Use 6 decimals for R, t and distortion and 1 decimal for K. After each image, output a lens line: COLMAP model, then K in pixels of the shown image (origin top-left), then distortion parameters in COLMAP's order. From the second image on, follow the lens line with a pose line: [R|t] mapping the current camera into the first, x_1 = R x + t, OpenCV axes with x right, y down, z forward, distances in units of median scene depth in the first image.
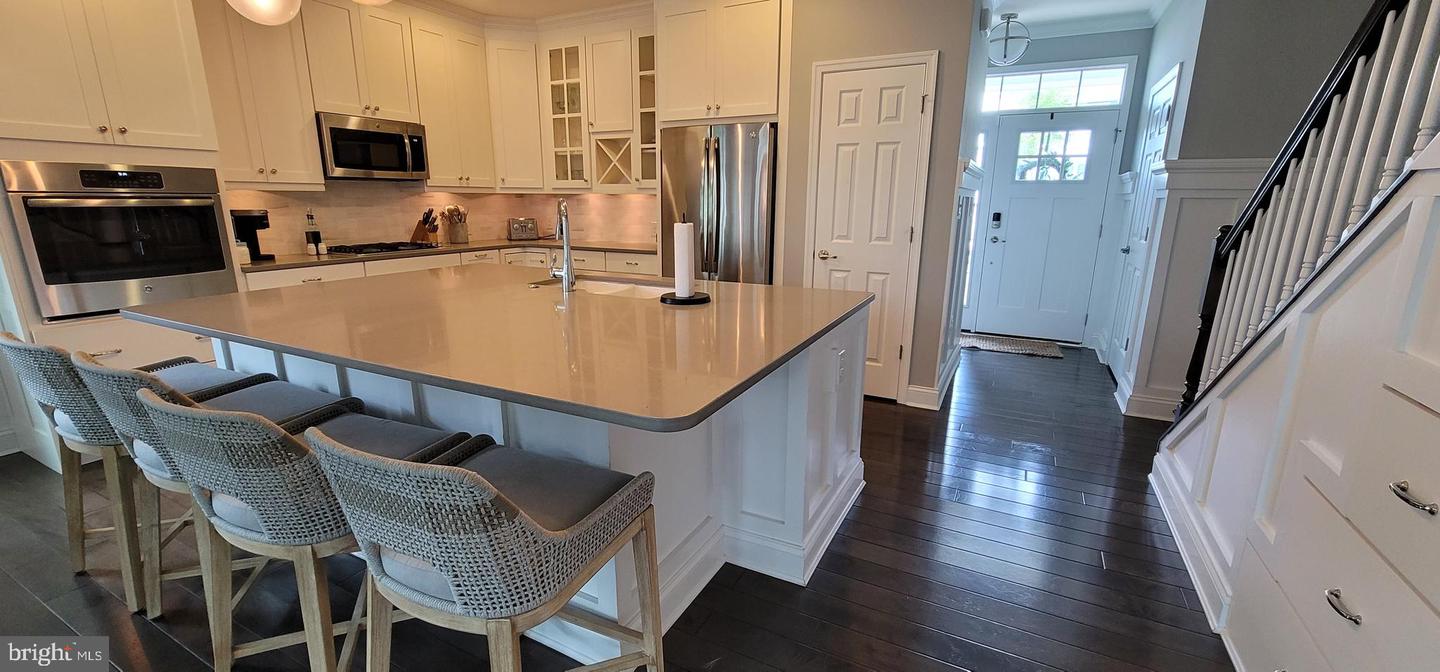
lens RADIAL K [[584.7, 0, 714.2], [0, 584.7, 341.6], [0, 0, 1]] dist [-0.002269, -0.000248]
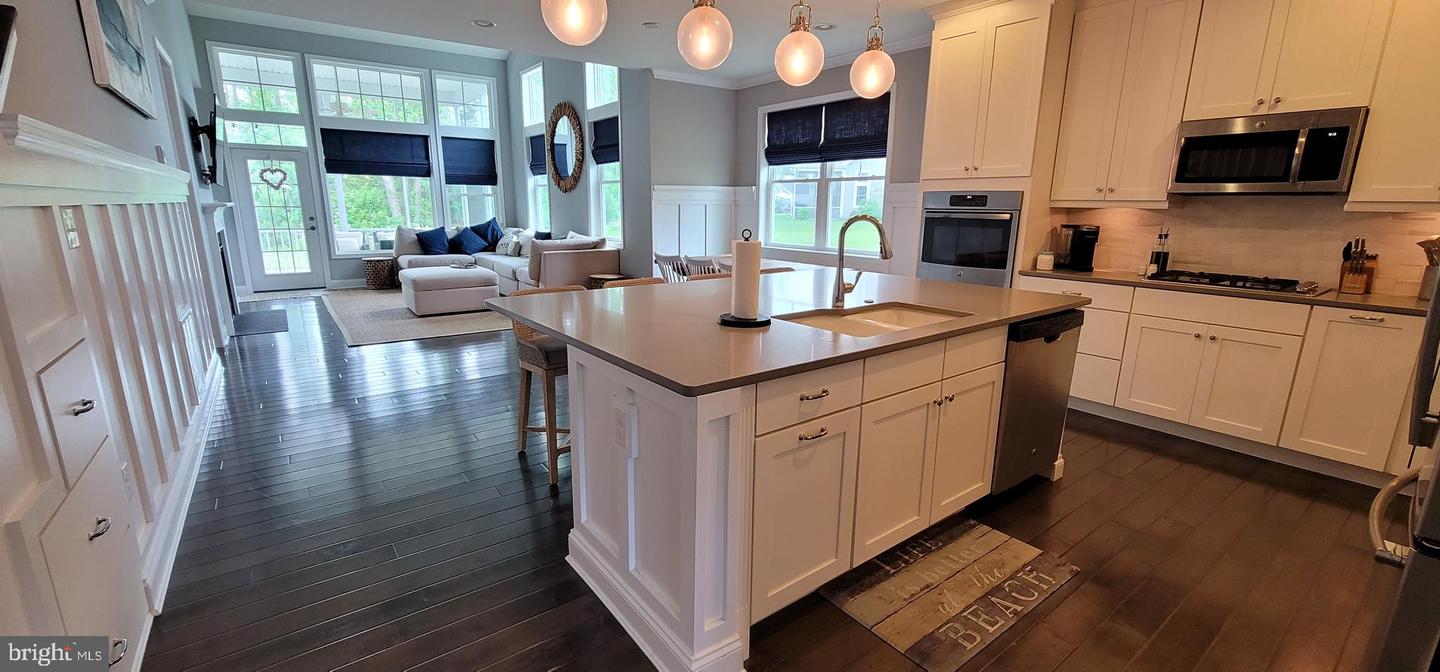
lens RADIAL K [[584.7, 0, 714.2], [0, 584.7, 341.6], [0, 0, 1]] dist [-0.002269, -0.000248]
pose [[-0.439365, 0.194569, -0.876984, 0.466981], [-0.228780, 0.919834, 0.318694, -0.187951], [0.868688, 0.340660, -0.359629, 0.752445]]
